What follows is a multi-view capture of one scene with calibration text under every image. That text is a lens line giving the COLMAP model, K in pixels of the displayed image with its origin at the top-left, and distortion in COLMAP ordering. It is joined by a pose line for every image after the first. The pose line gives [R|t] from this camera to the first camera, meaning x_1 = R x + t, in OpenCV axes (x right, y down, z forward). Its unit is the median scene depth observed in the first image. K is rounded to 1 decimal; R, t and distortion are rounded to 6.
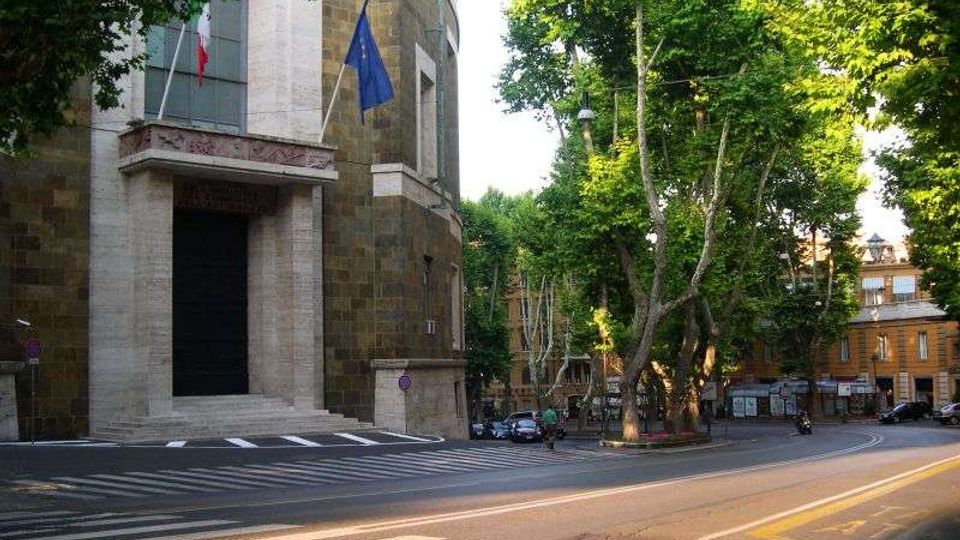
lens RADIAL K [[1192.8, 0, 479.5], [0, 1192.8, 270.9], [0, 0, 1]] dist [-0.138431, 0.000000]
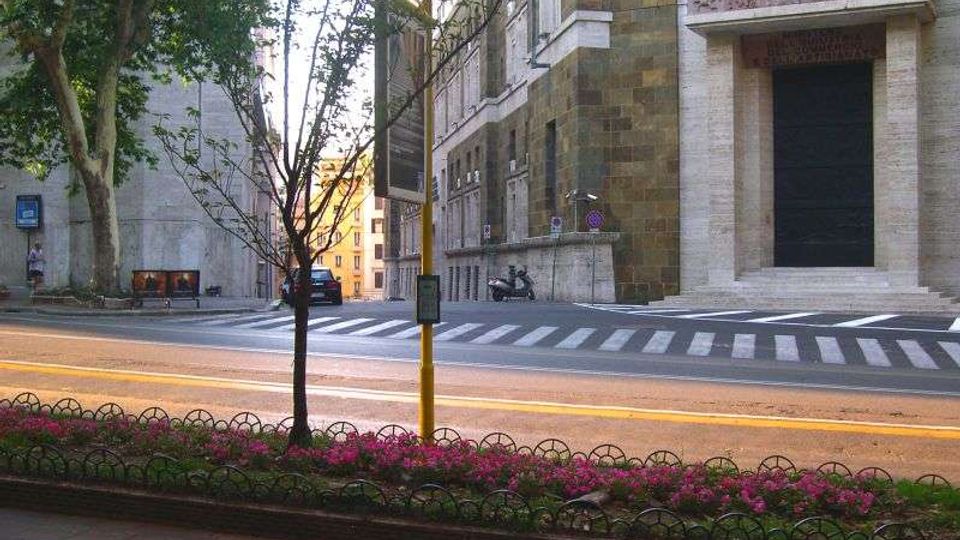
lens RADIAL K [[1192.8, 0, 480.1], [0, 1192.8, 268.3], [0, 0, 1]] dist [-0.138431, 0.000000]
pose [[0.244797, 0.016053, -0.969441, 0.631630], [0.073583, 0.996672, 0.035085, 0.058940], [0.966778, -0.079923, 0.242801, 0.564294]]
